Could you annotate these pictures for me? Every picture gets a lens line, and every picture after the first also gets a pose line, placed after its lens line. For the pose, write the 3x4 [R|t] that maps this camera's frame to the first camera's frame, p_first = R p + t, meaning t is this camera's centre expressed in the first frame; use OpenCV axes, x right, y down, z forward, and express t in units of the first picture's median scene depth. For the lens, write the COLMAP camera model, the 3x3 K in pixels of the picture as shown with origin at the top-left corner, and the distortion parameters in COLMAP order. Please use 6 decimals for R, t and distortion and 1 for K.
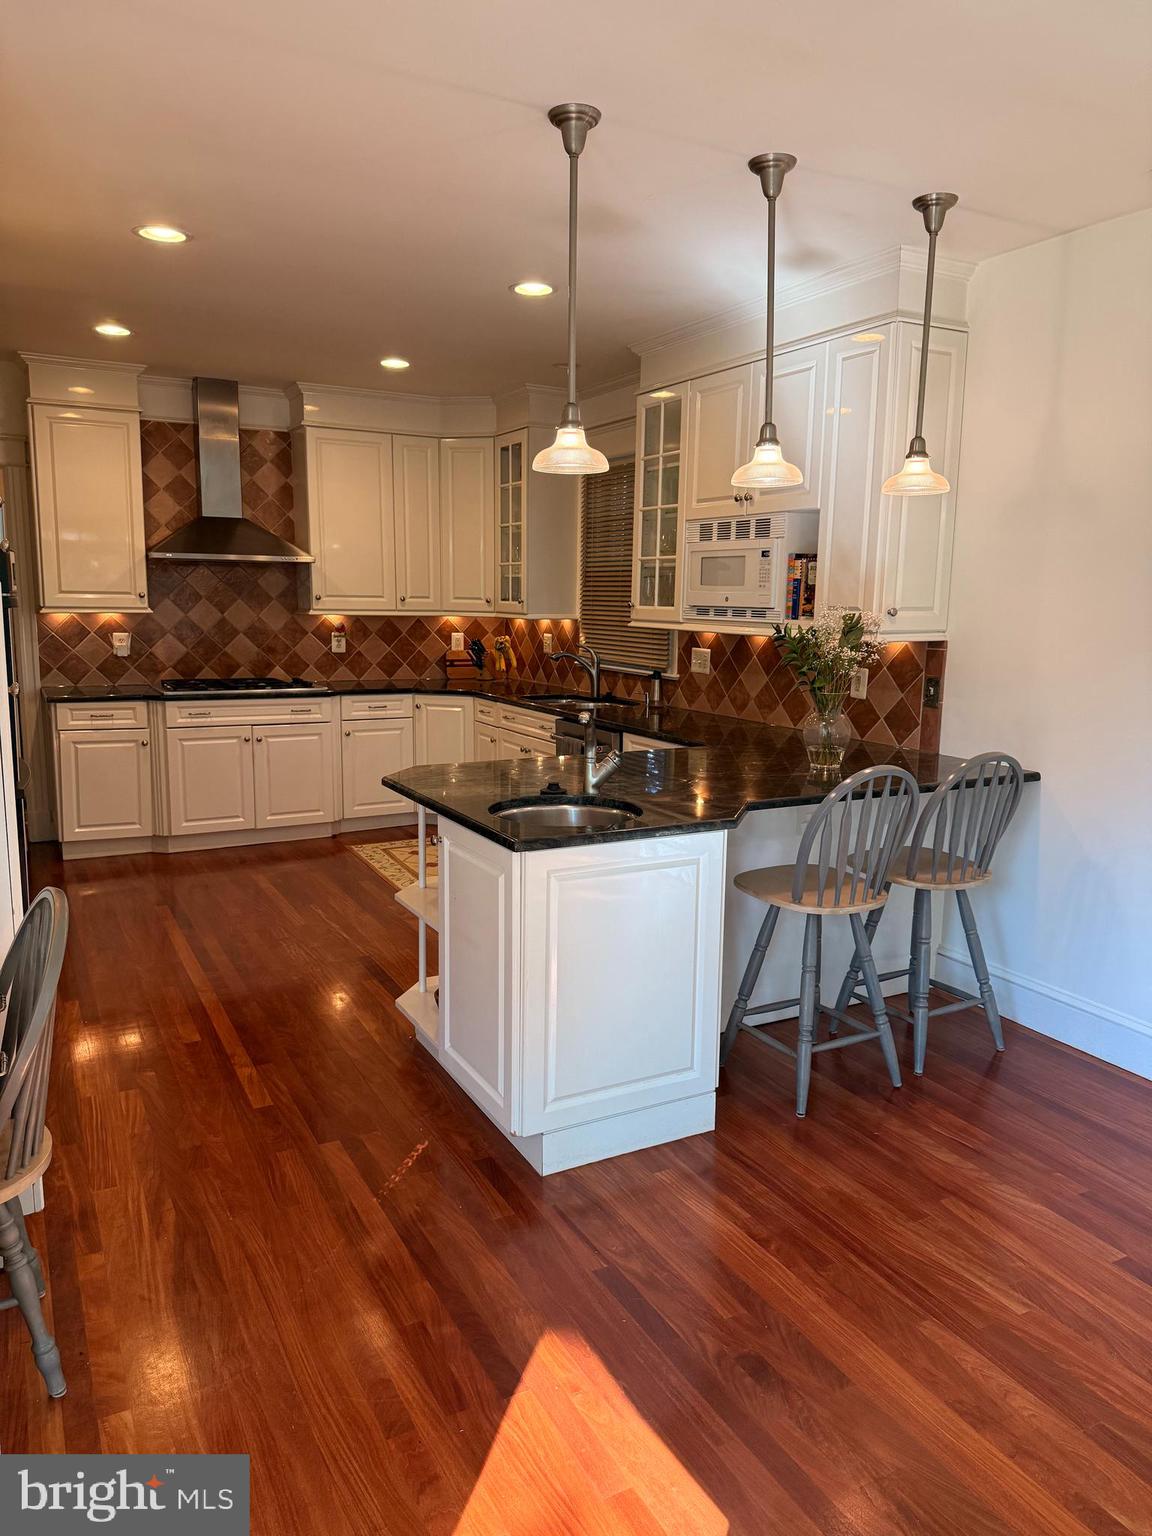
lens RADIAL K [[1080.4, 0, 583.7], [0, 1080.4, 772.0], [0, 0, 1]] dist [0.102710, -0.136058]
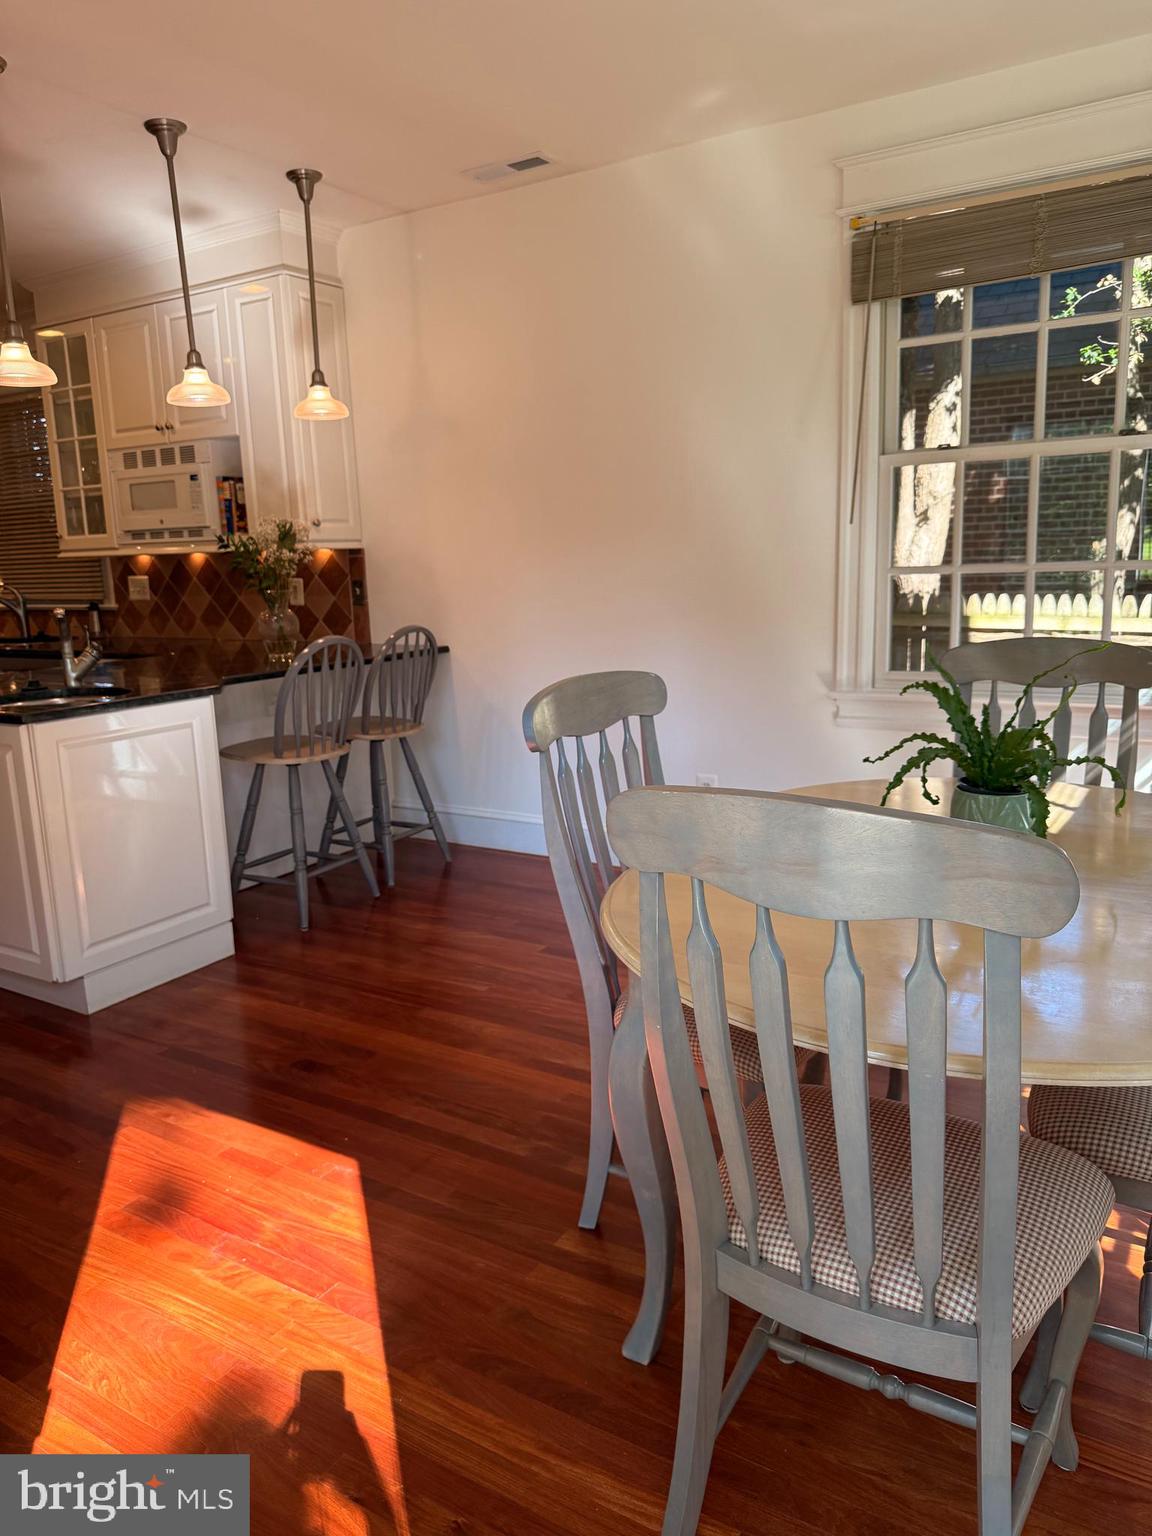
lens RADIAL K [[1105.8, 0, 576.0], [0, 1105.8, 768.0], [0, 0, 1]] dist [0.007655, -0.031828]
pose [[0.867067, -0.137003, 0.478984, -0.083312], [0.126729, 0.990472, 0.053895, 0.088597], [-0.481804, 0.013970, 0.876168, -0.176451]]
